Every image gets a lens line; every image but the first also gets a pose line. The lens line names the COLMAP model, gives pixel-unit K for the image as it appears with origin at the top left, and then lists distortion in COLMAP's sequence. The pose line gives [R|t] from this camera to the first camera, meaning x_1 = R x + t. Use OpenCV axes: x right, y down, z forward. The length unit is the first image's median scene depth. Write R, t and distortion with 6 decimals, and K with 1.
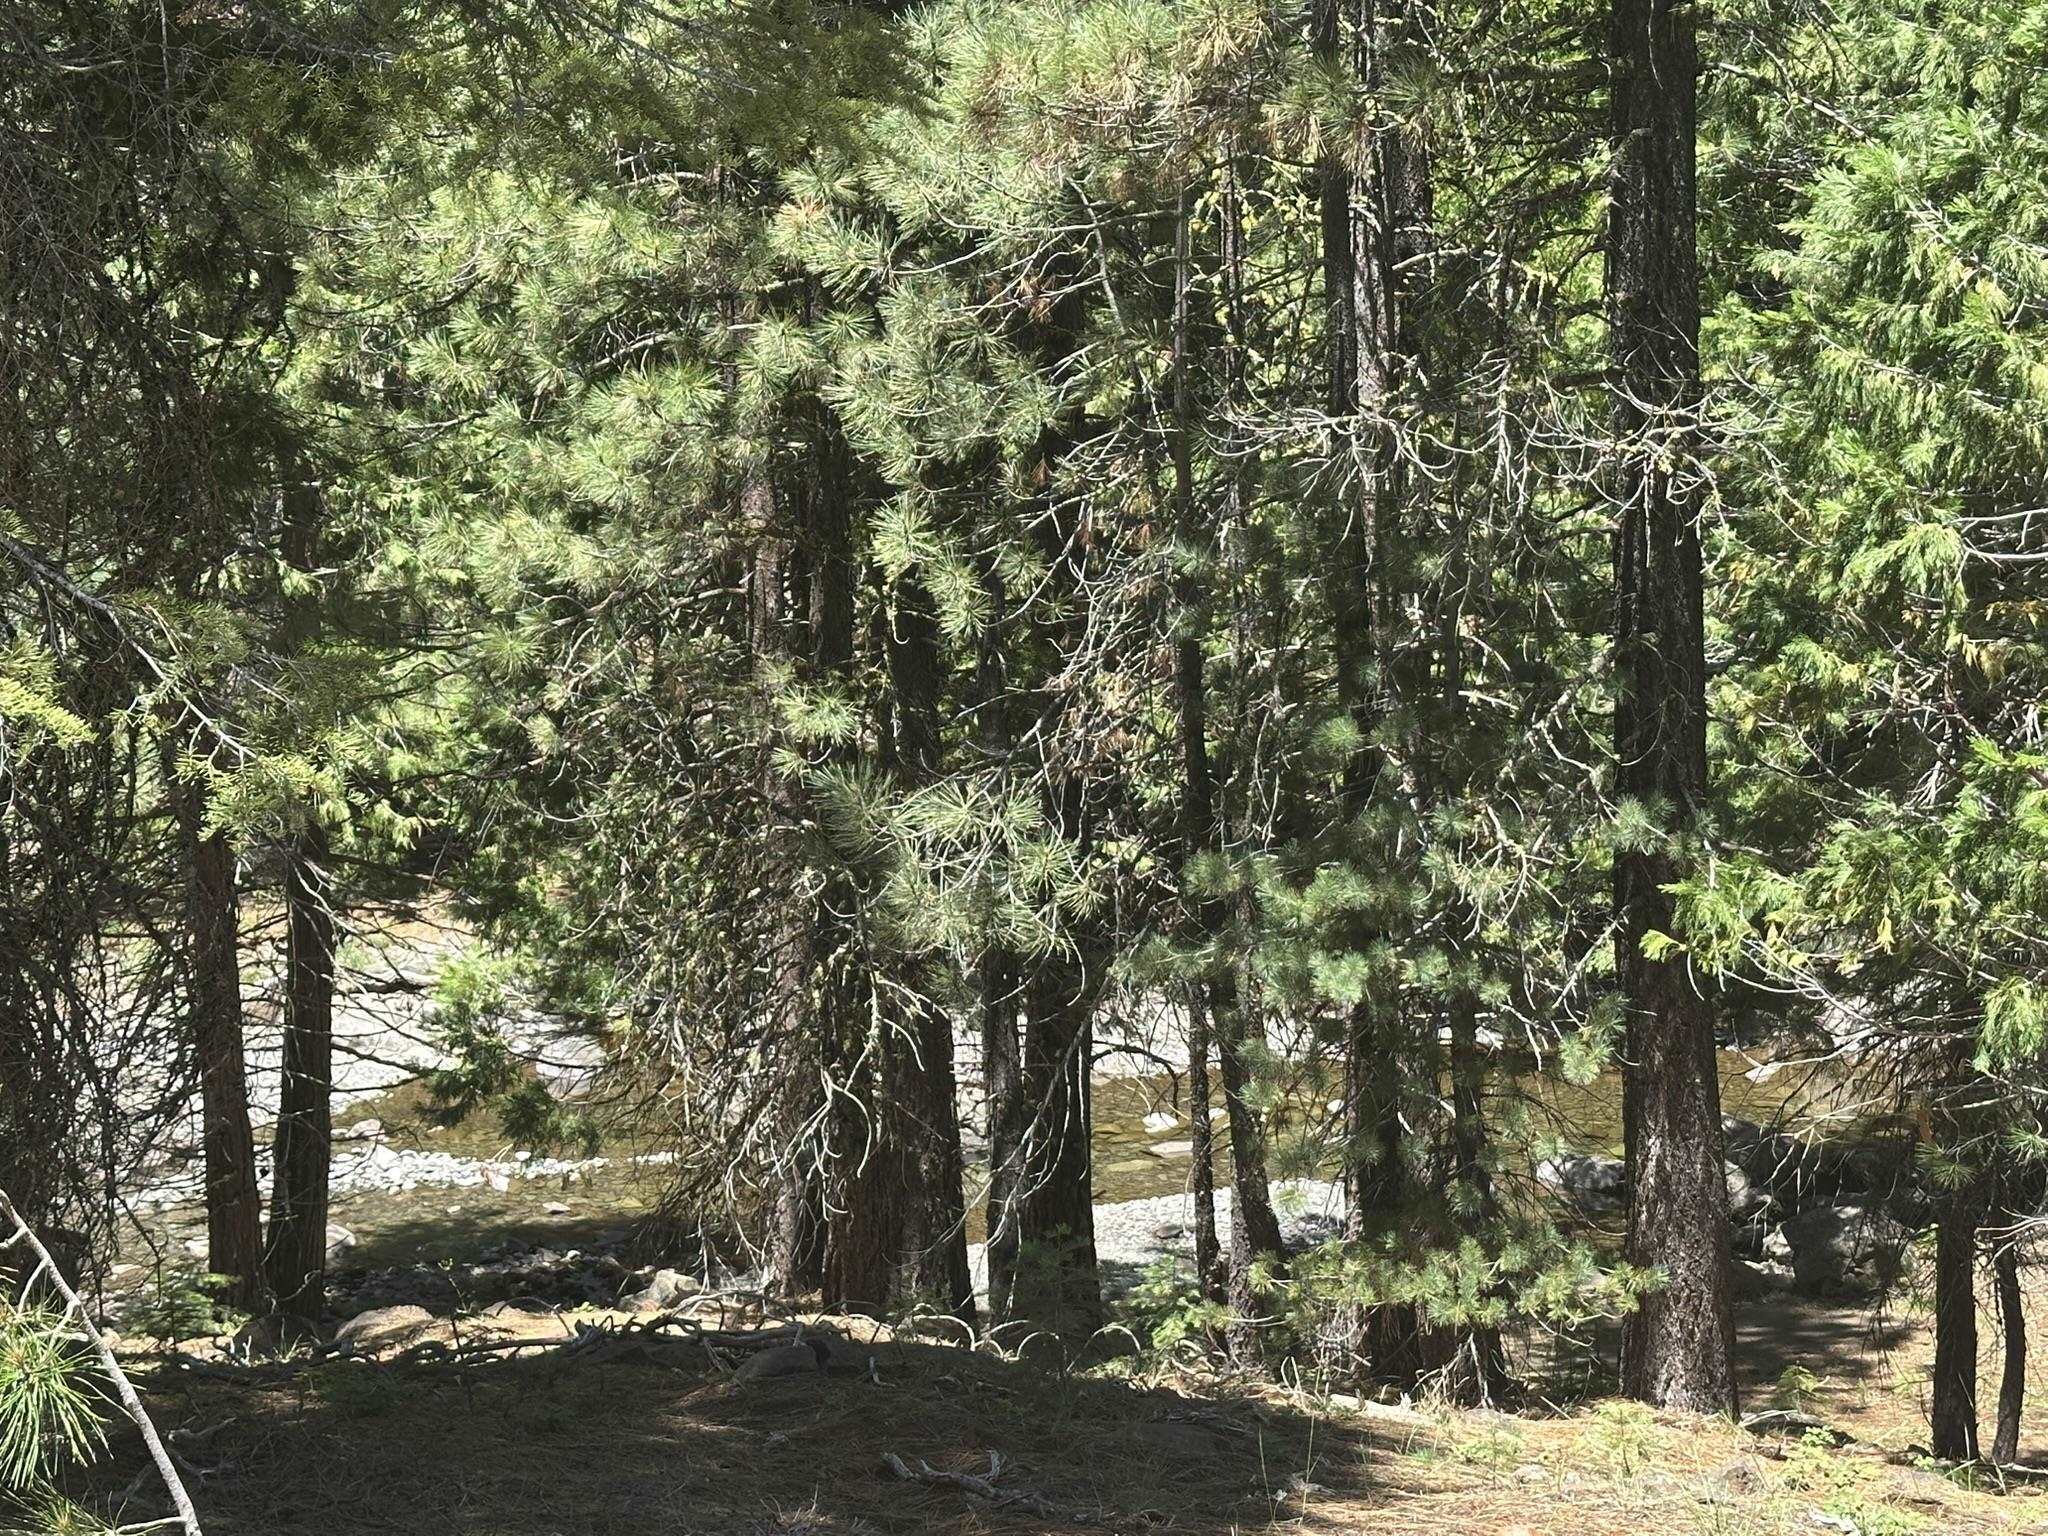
lens RADIAL K [[3401.6, 0, 1024.2], [0, 3401.6, 769.2], [0, 0, 1]] dist [-0.001223, 0.000000]
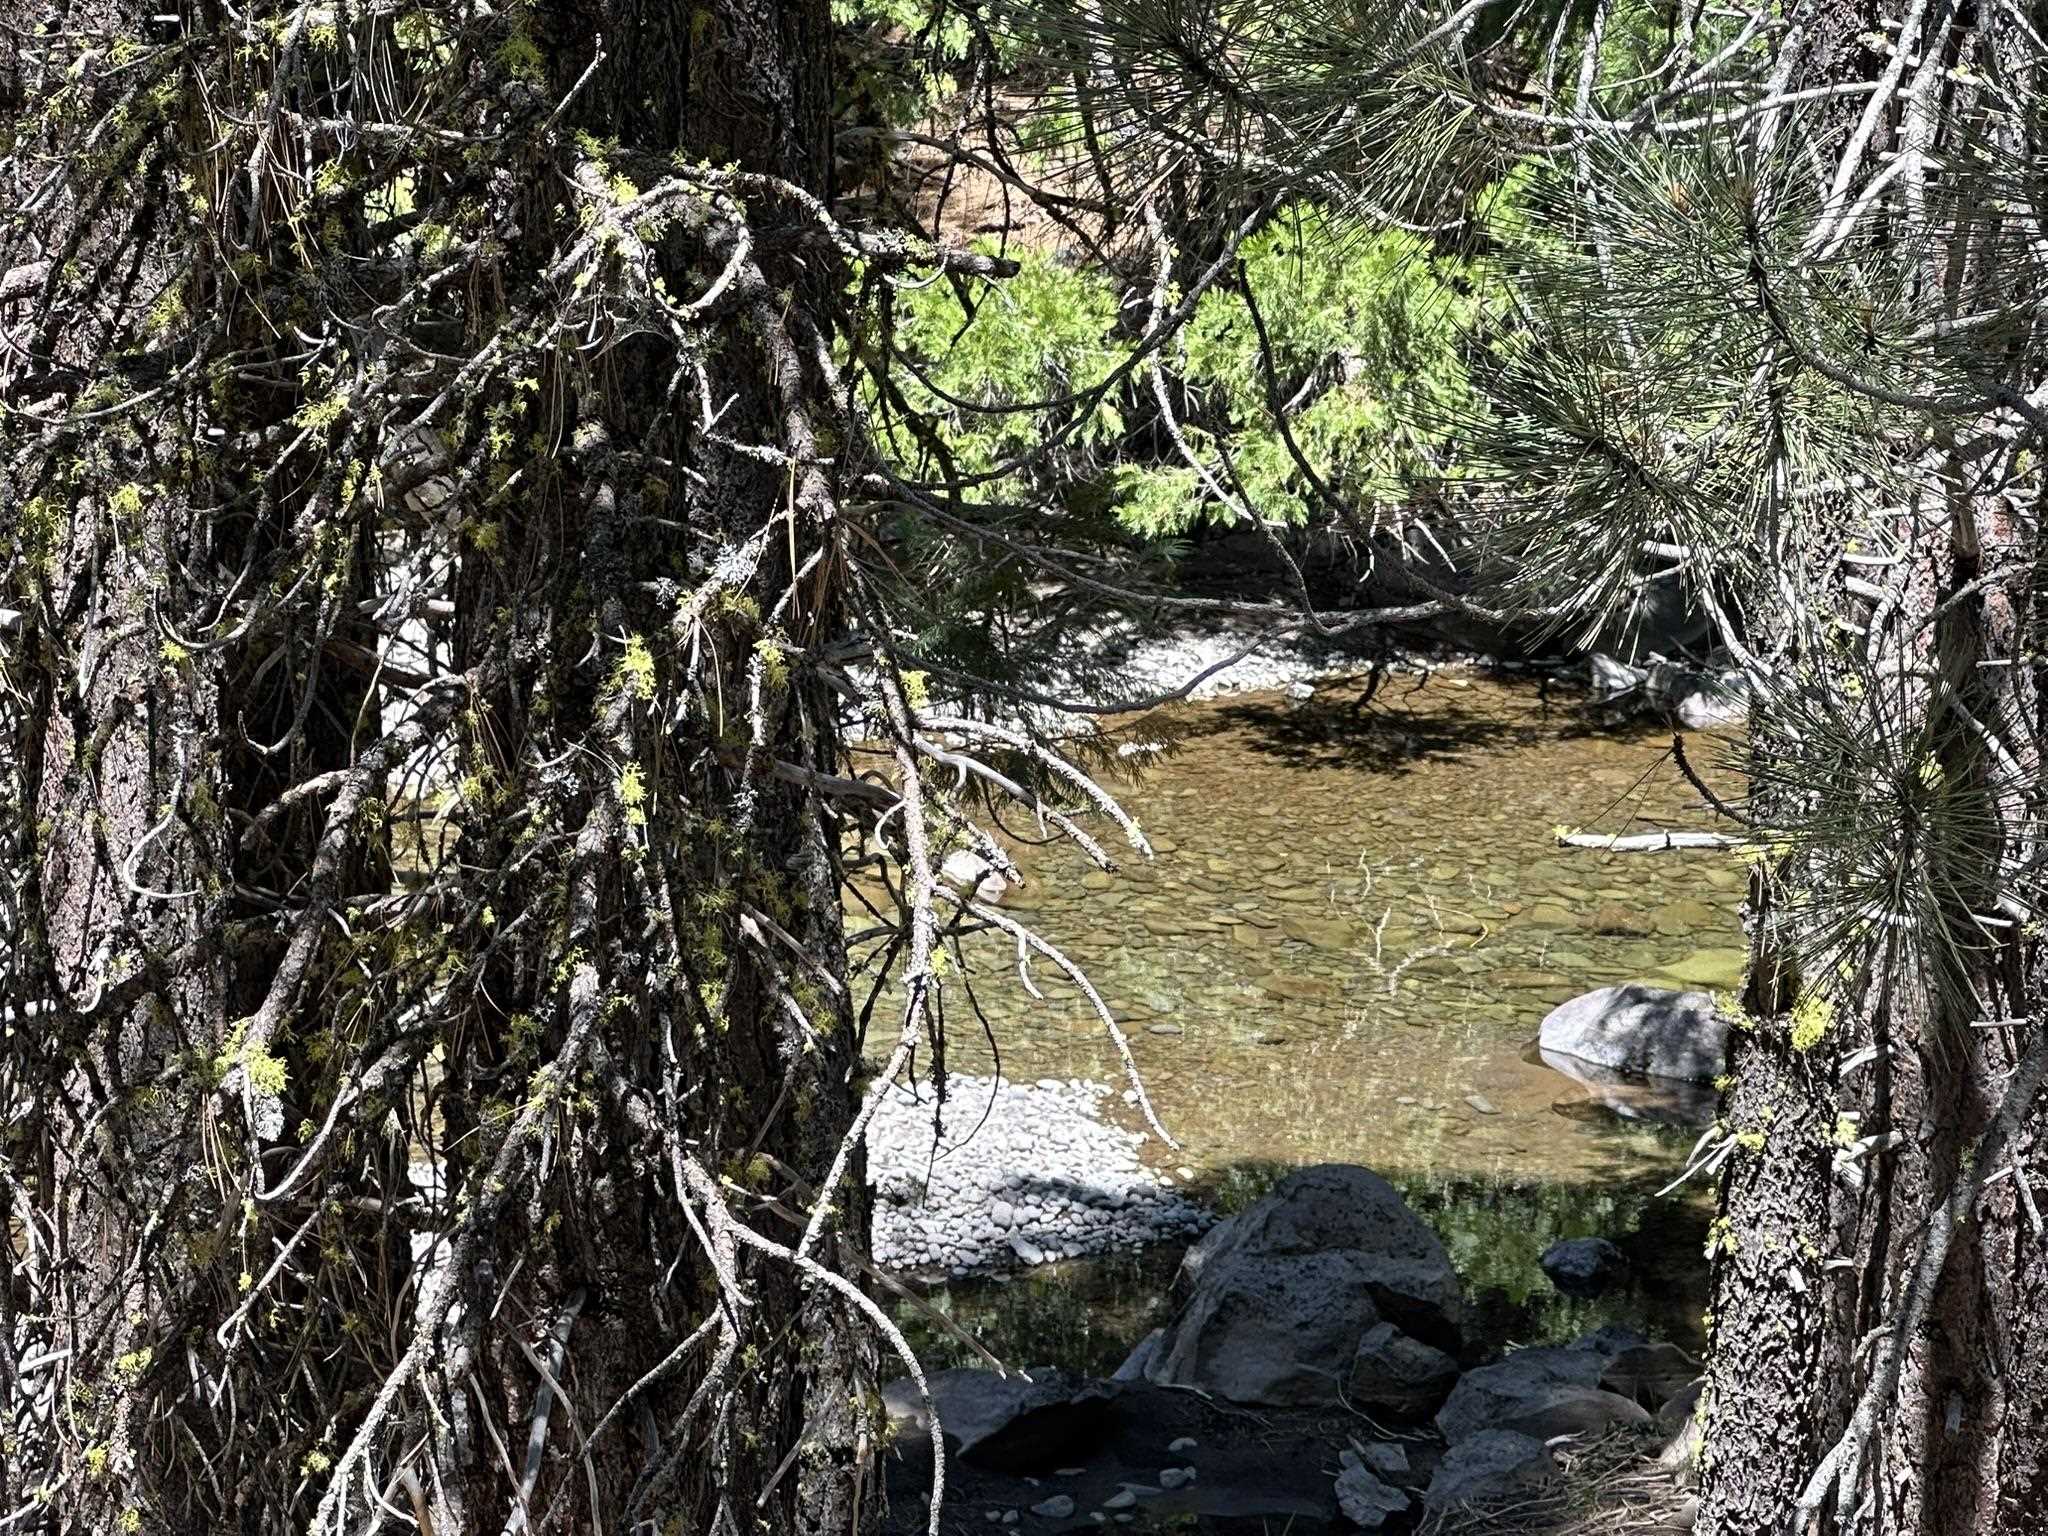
lens RADIAL K [[6807.7, 0, 1023.9], [0, 6807.7, 768.1], [0, 0, 1]] dist [-0.059227, 0.000000]
pose [[0.980669, -0.013078, 0.195236, -0.118337], [-0.007393, 0.994575, 0.103759, 0.021737], [-0.195534, -0.103196, 0.975252, 0.588213]]
